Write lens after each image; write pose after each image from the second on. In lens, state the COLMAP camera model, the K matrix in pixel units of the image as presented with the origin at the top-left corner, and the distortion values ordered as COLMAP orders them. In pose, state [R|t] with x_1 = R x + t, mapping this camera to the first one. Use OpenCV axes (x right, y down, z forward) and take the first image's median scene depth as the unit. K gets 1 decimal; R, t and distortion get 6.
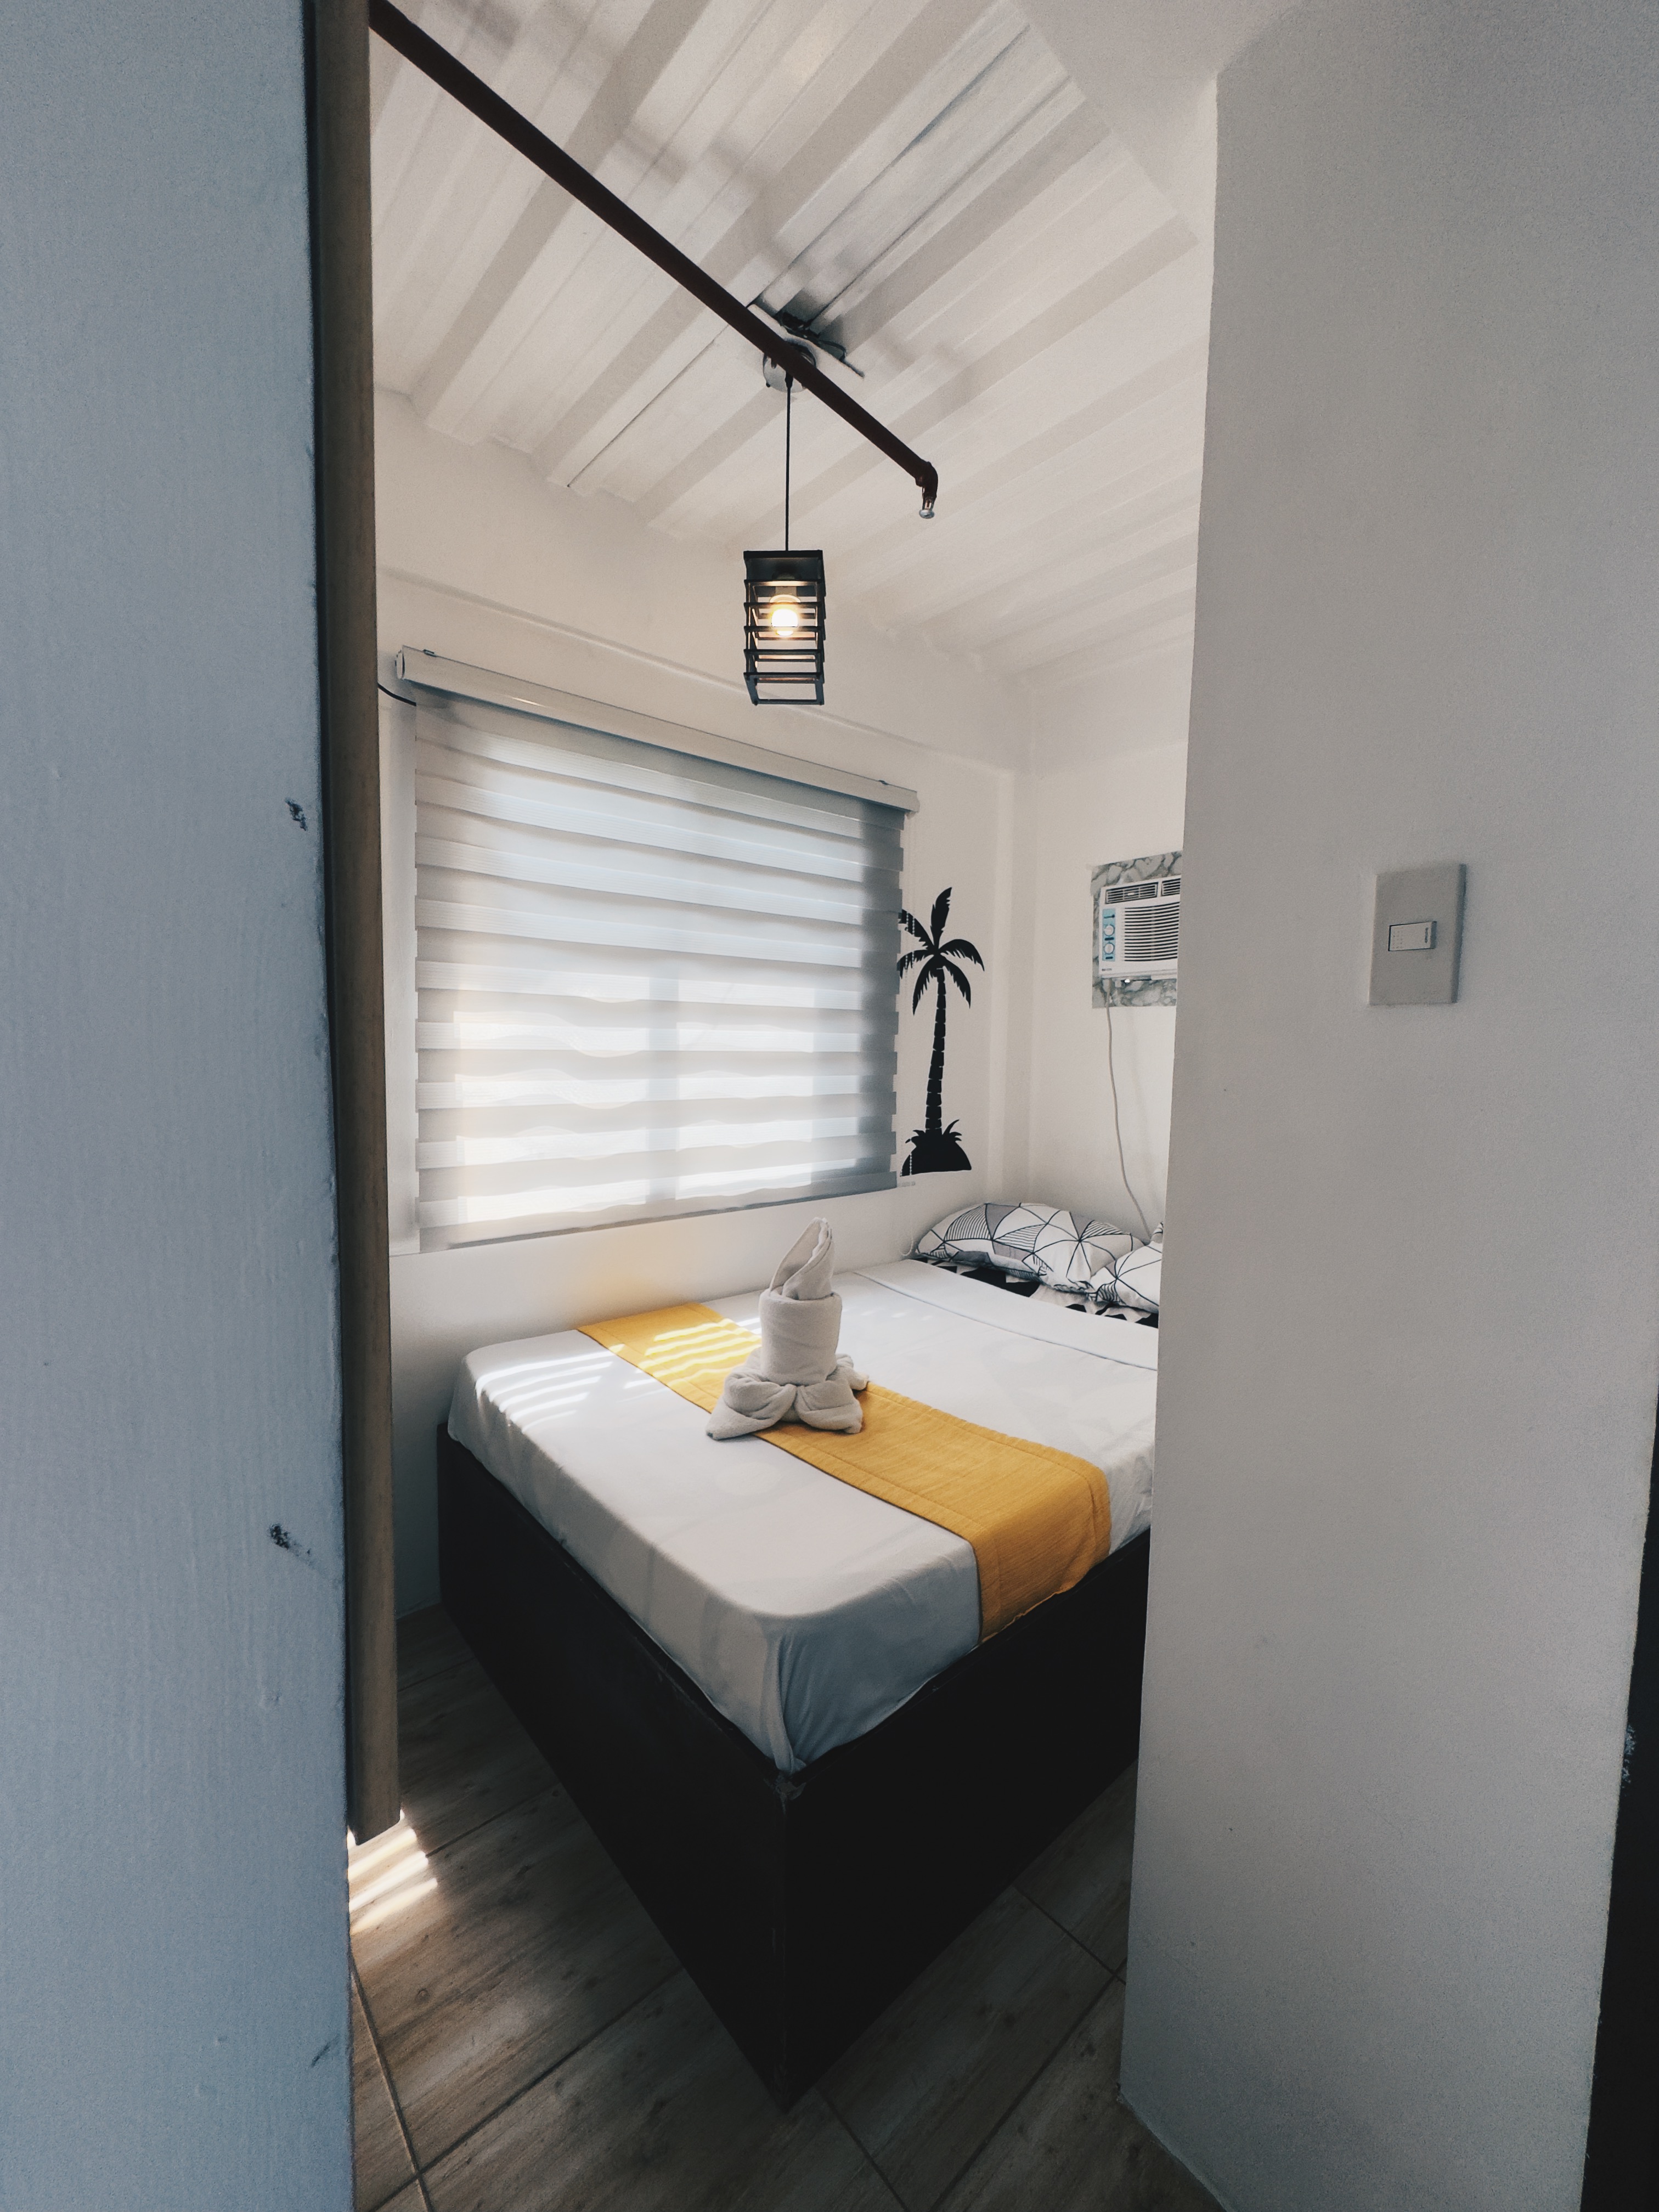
lens RADIAL K [[887.2, 0, 829.4], [0, 887.2, 1107.7], [0, 0, 1]] dist [-0.001782, 0.000311]
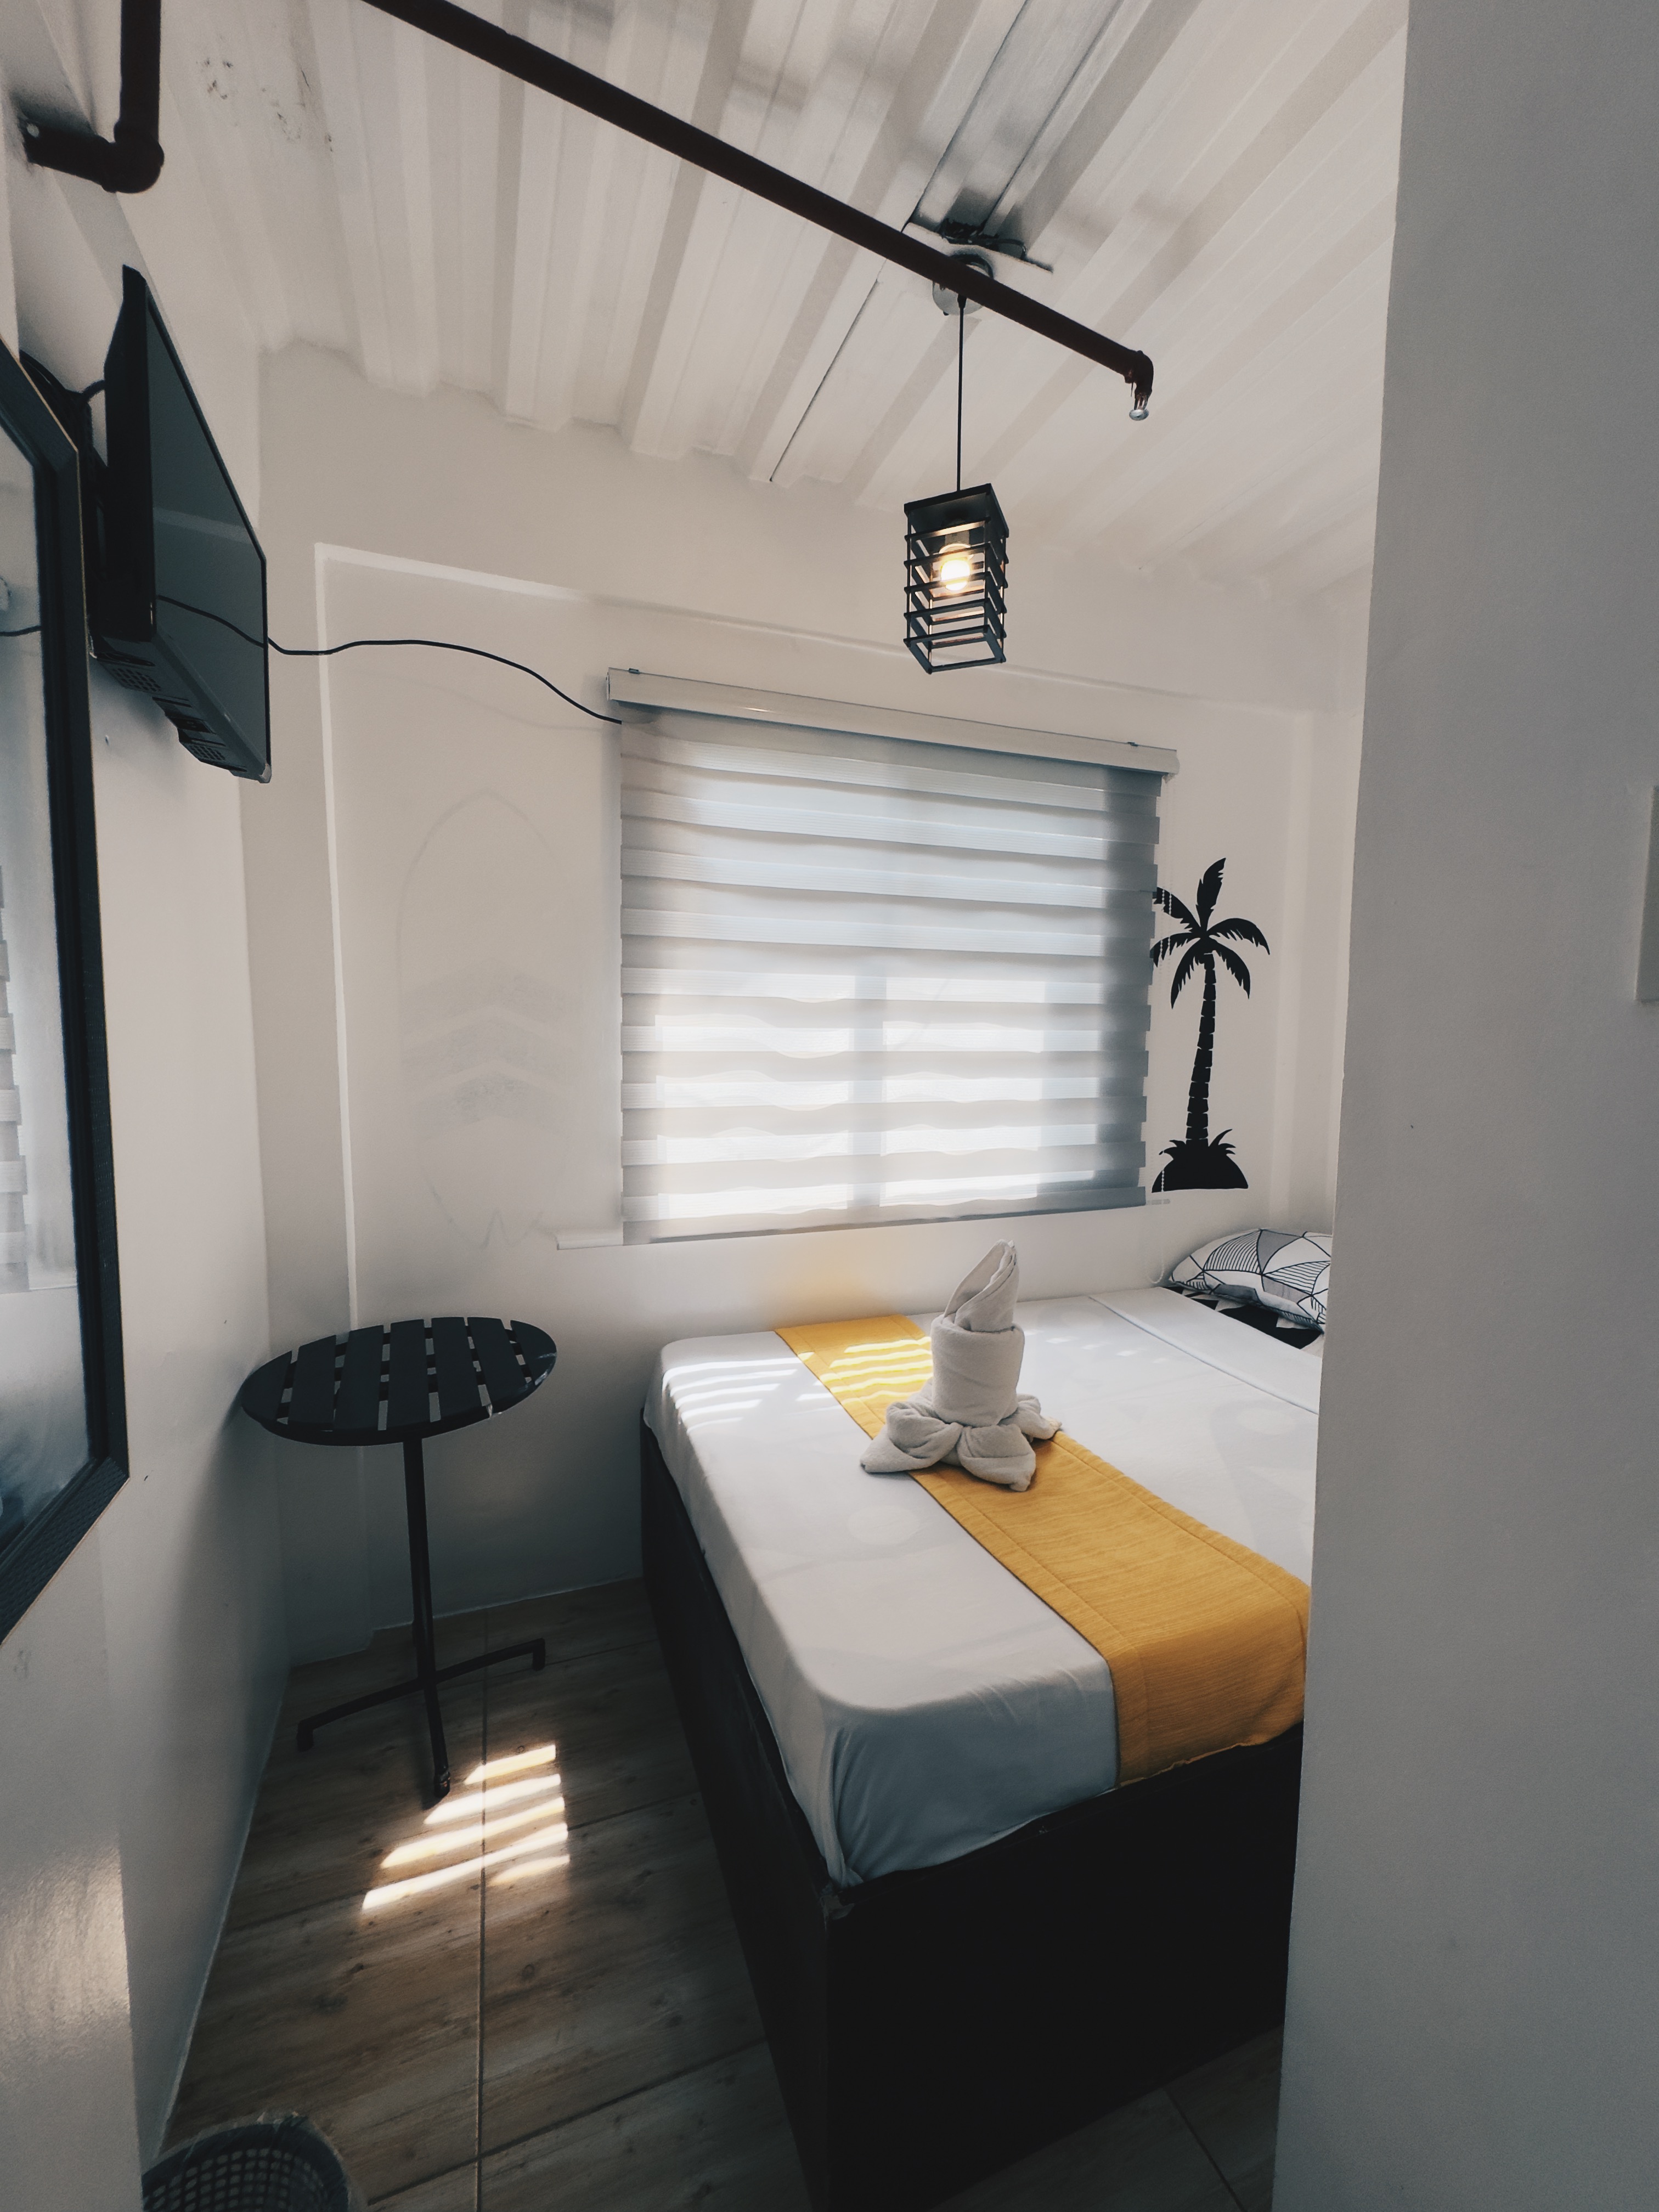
lens RADIAL K [[887.2, 0, 822.6], [0, 887.2, 1107.9], [0, 0, 1]] dist [-0.001782, 0.000311]
pose [[0.935507, 0.022029, -0.352622, 0.144058], [-0.019042, 0.999747, 0.011936, -0.018466], [0.352796, -0.004452, 0.935690, 0.109565]]
